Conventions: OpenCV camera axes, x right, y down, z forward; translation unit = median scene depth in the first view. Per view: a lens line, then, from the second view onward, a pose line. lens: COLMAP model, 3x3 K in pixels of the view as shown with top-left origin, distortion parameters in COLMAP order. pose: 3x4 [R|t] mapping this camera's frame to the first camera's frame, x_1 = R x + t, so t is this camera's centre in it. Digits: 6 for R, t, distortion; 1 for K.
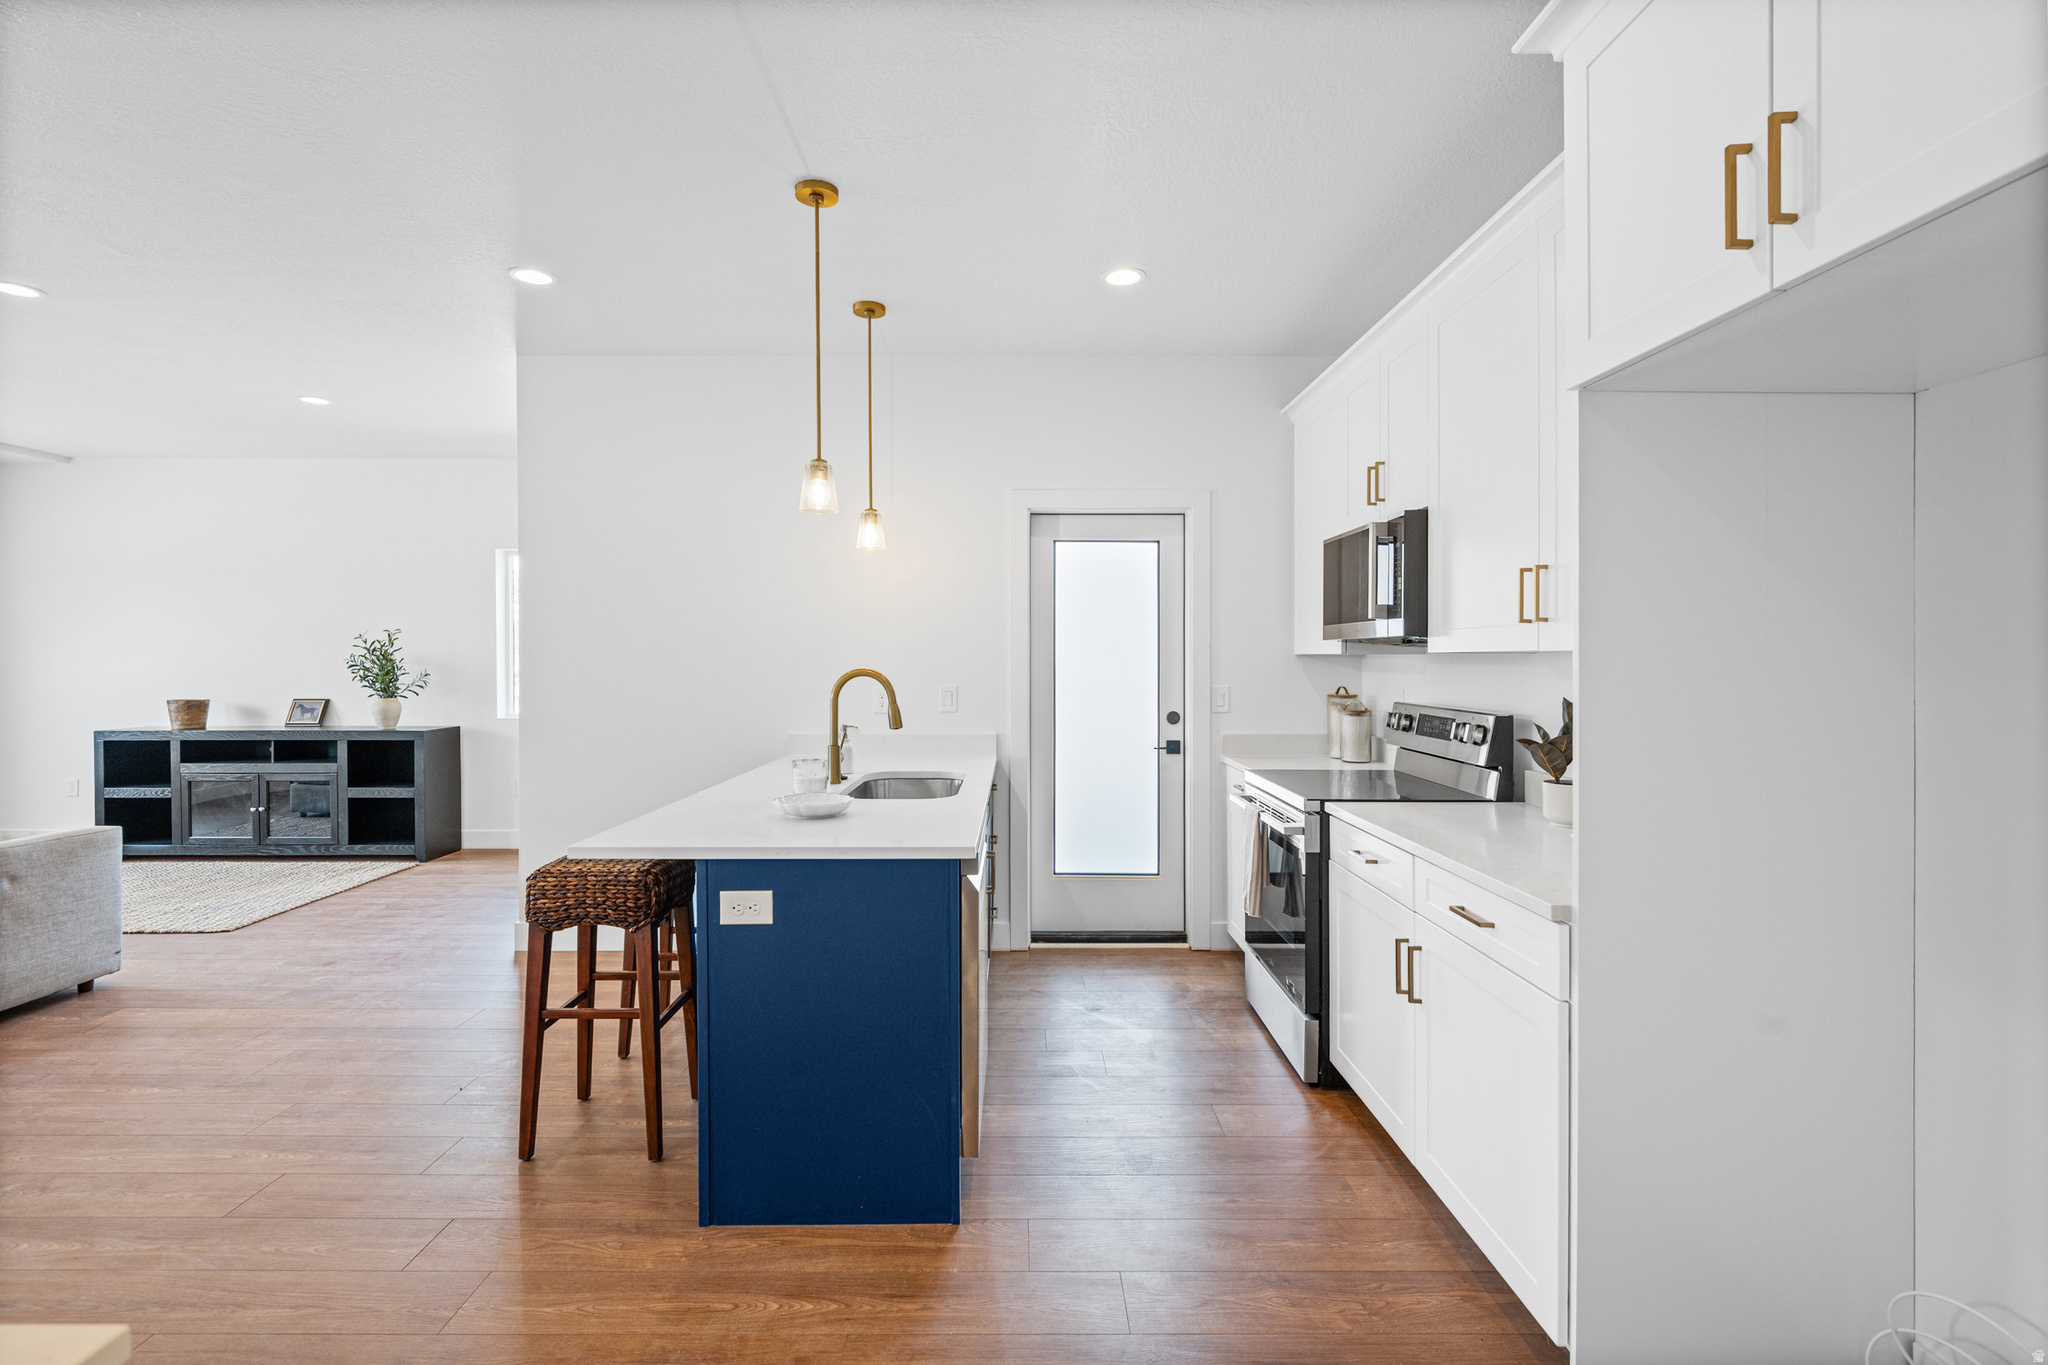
lens RADIAL K [[937.9, 0, 1016.6], [0, 937.9, 661.4], [0, 0, 1]] dist [-0.000879, -0.000185]
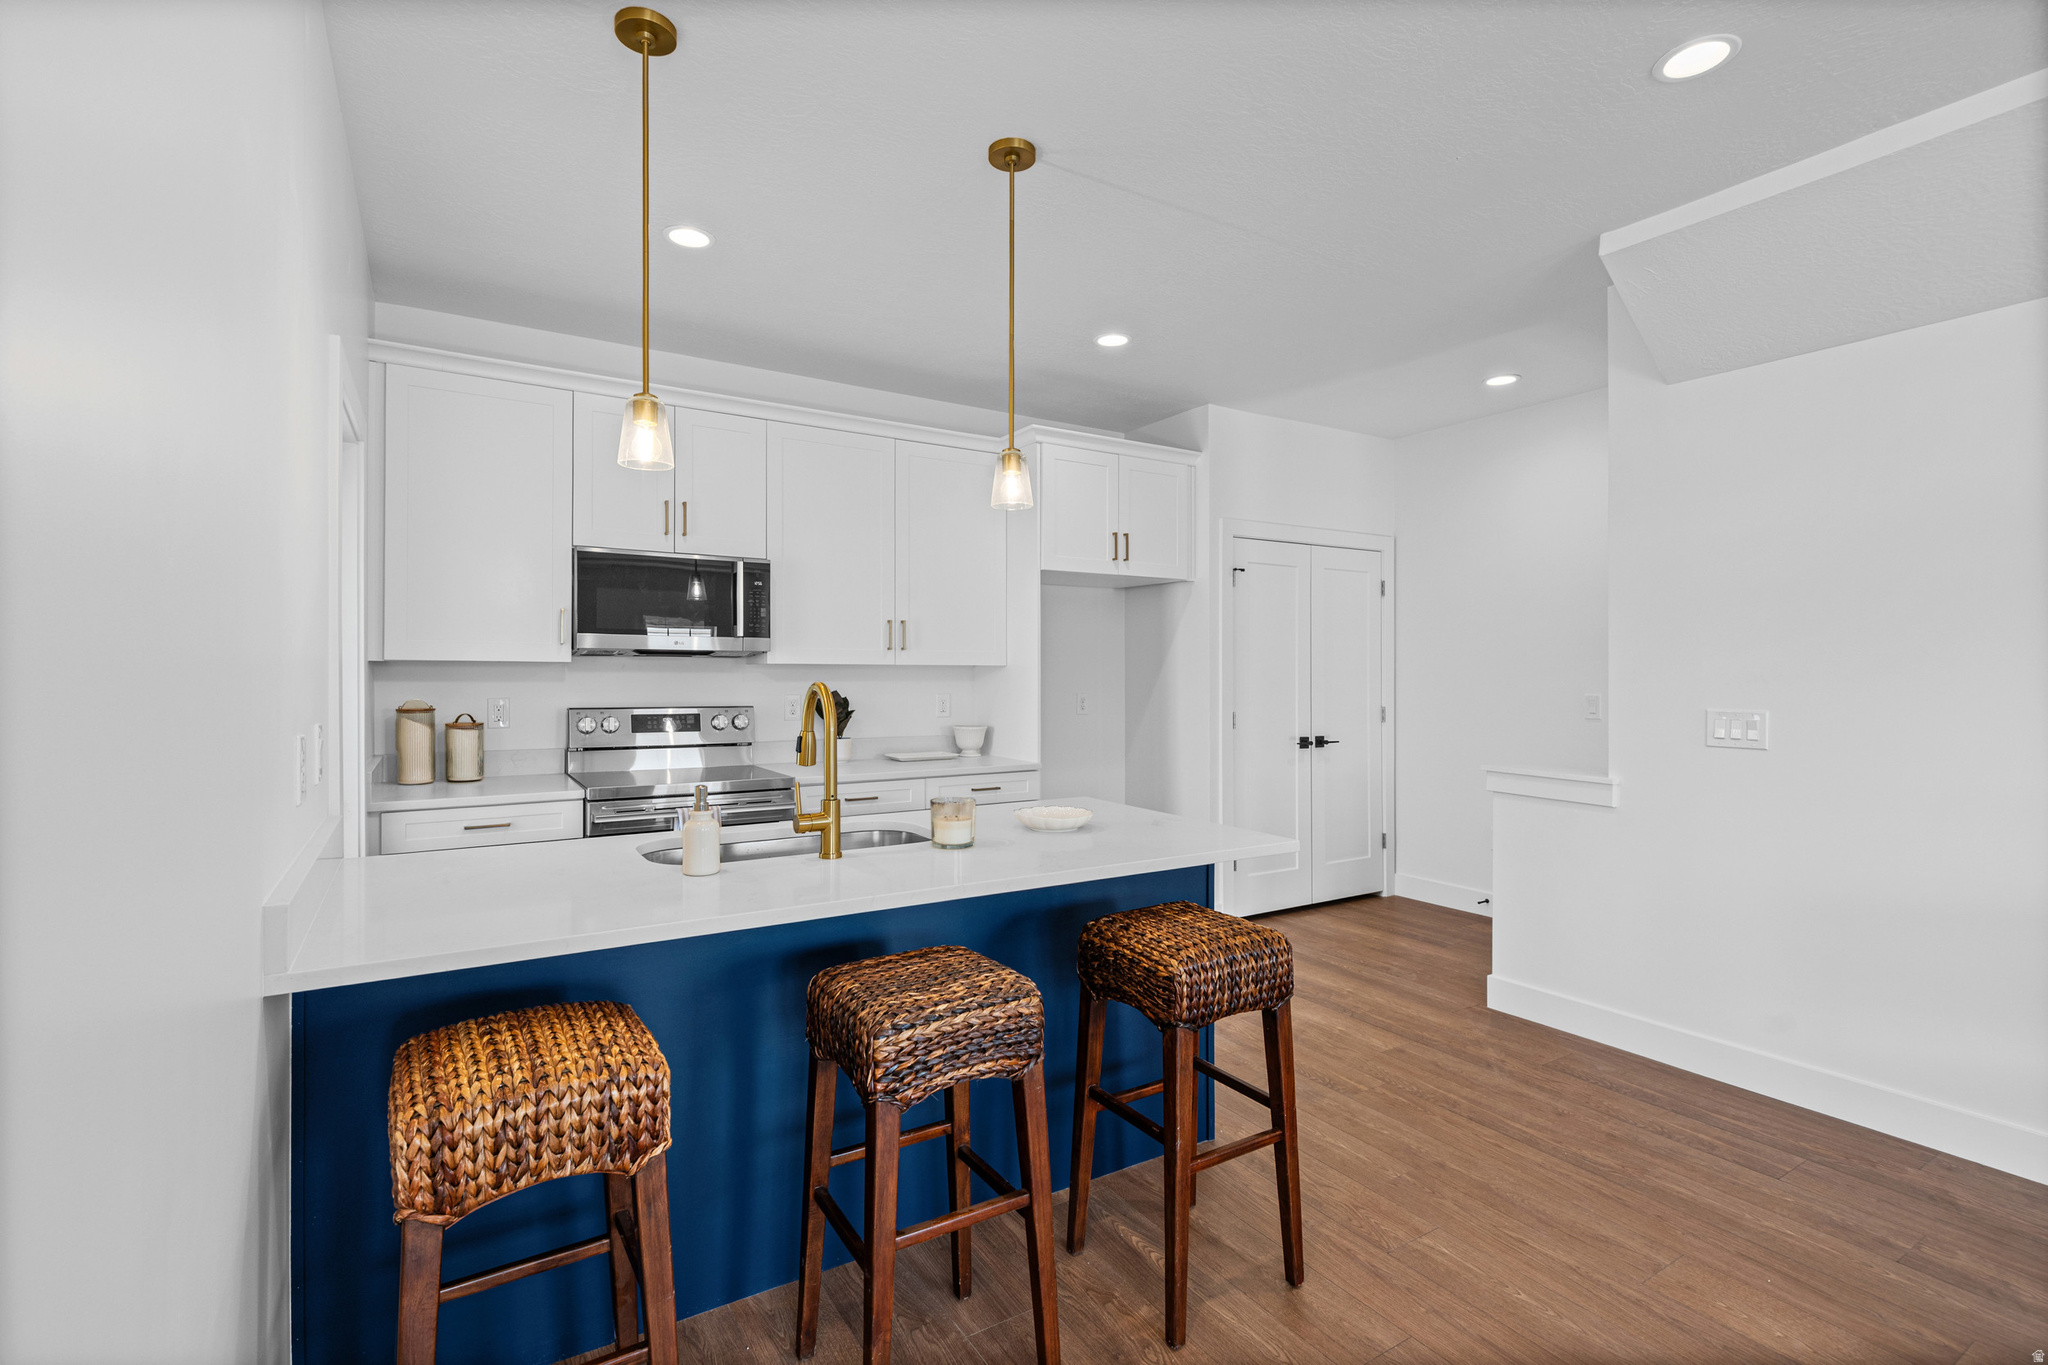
lens RADIAL K [[937.9, 0, 1016.6], [0, 937.9, 661.4], [0, 0, 1]] dist [-0.000879, -0.000185]
pose [[-0.519691, 0.012160, 0.854268, -0.604457], [-0.000219, 0.999897, -0.014366, 0.004966], [-0.854354, -0.007653, -0.519635, 0.897662]]
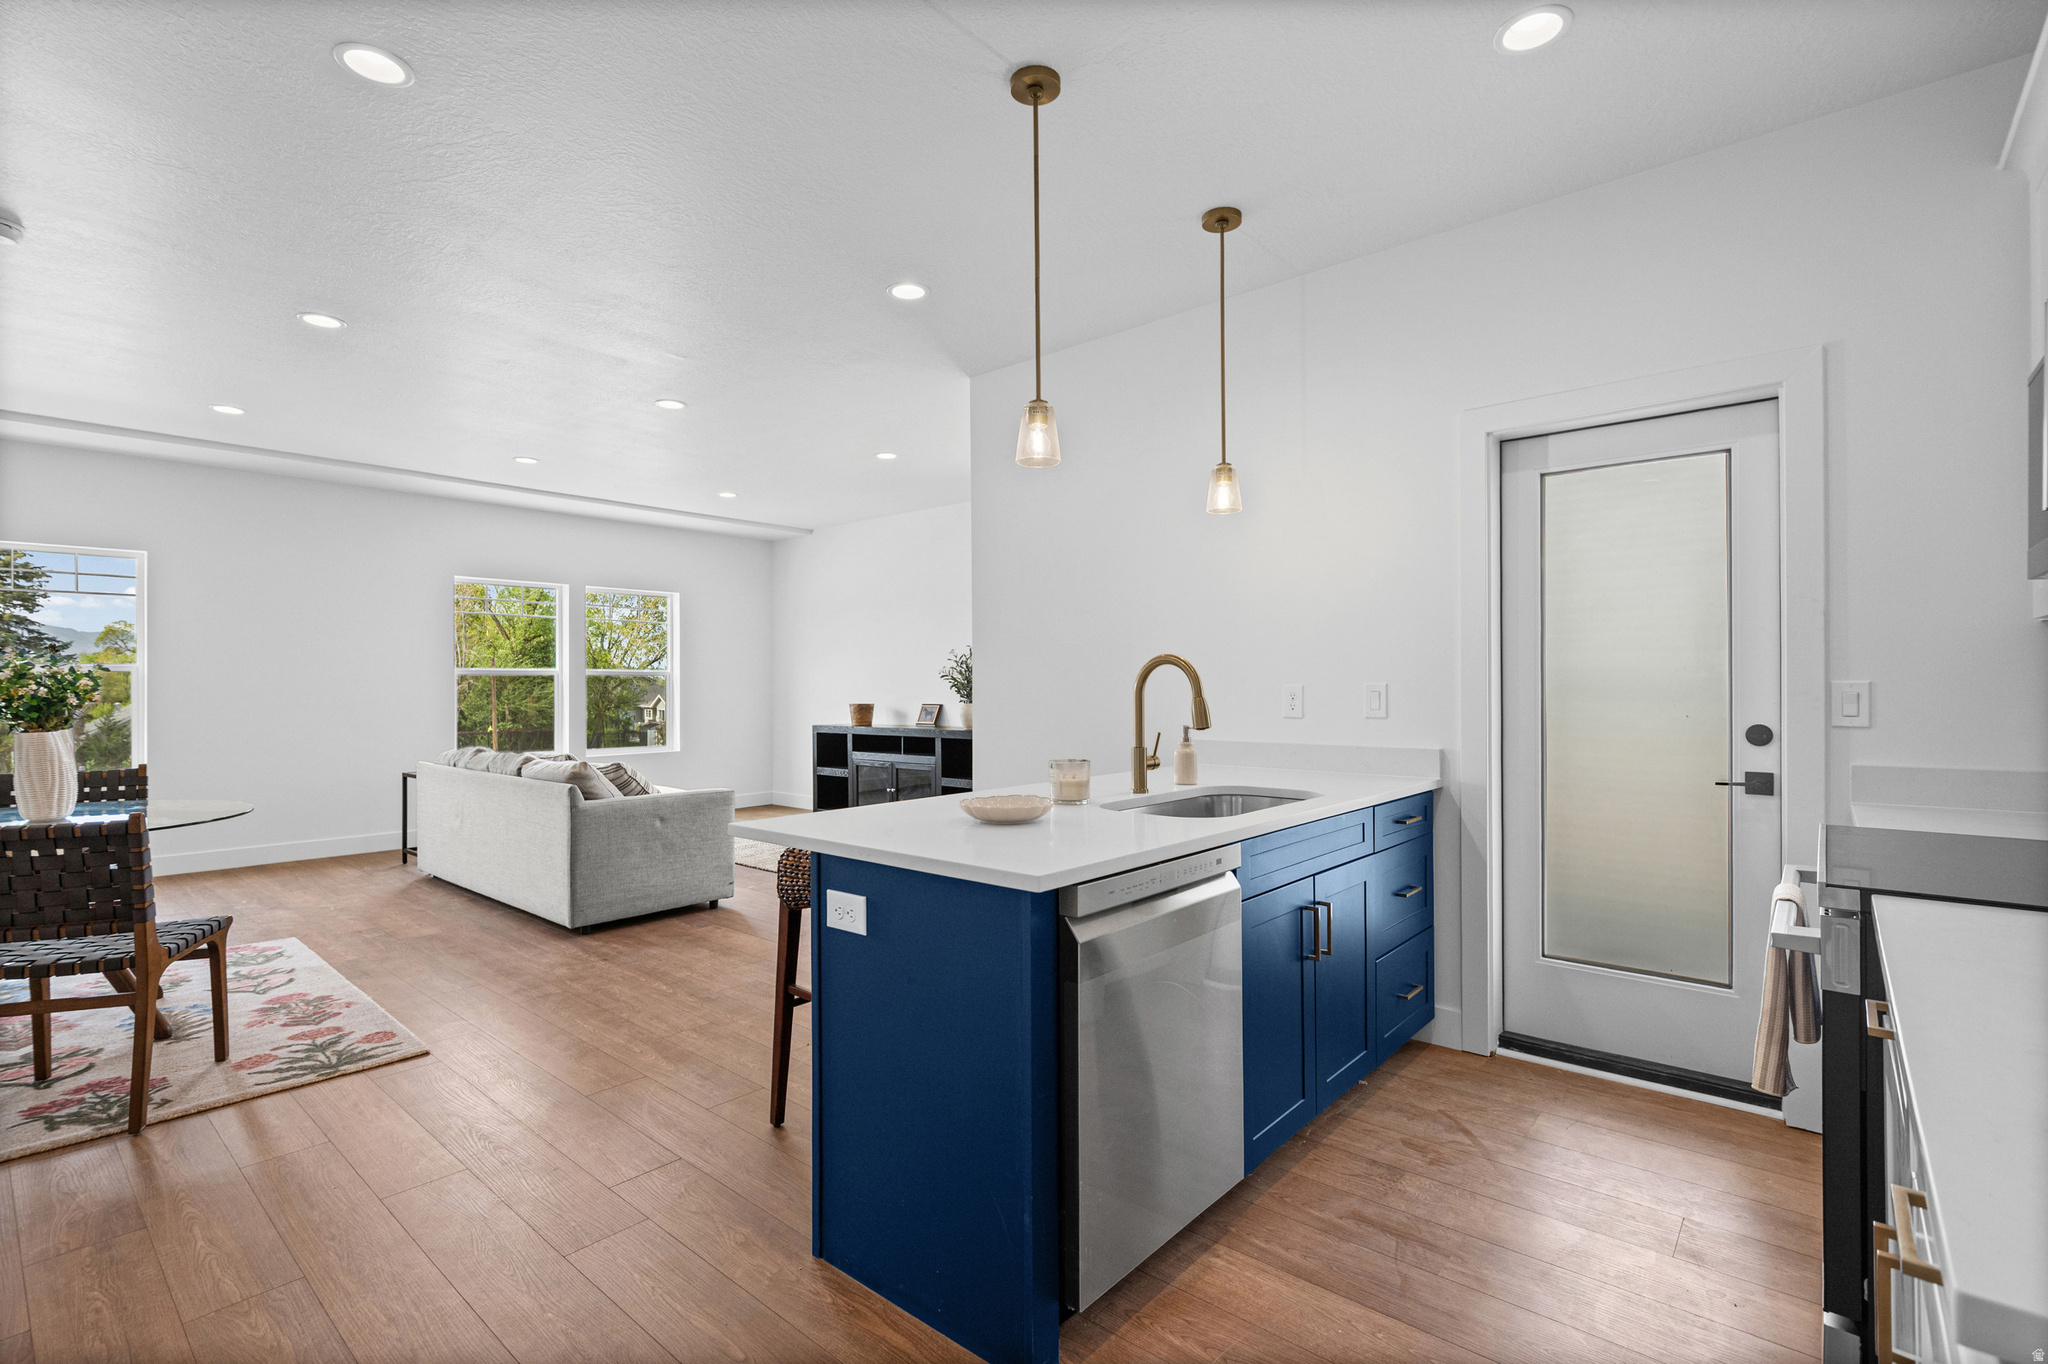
lens RADIAL K [[938.1, 0, 1017.8], [0, 938.1, 684.3], [0, 0, 1]] dist [0.002634, 0.000018]
pose [[0.751344, -0.005610, -0.659887, 0.203202], [0.004952, 0.999984, -0.002863, 0.025679], [0.659892, -0.001117, 0.751359, 0.217762]]
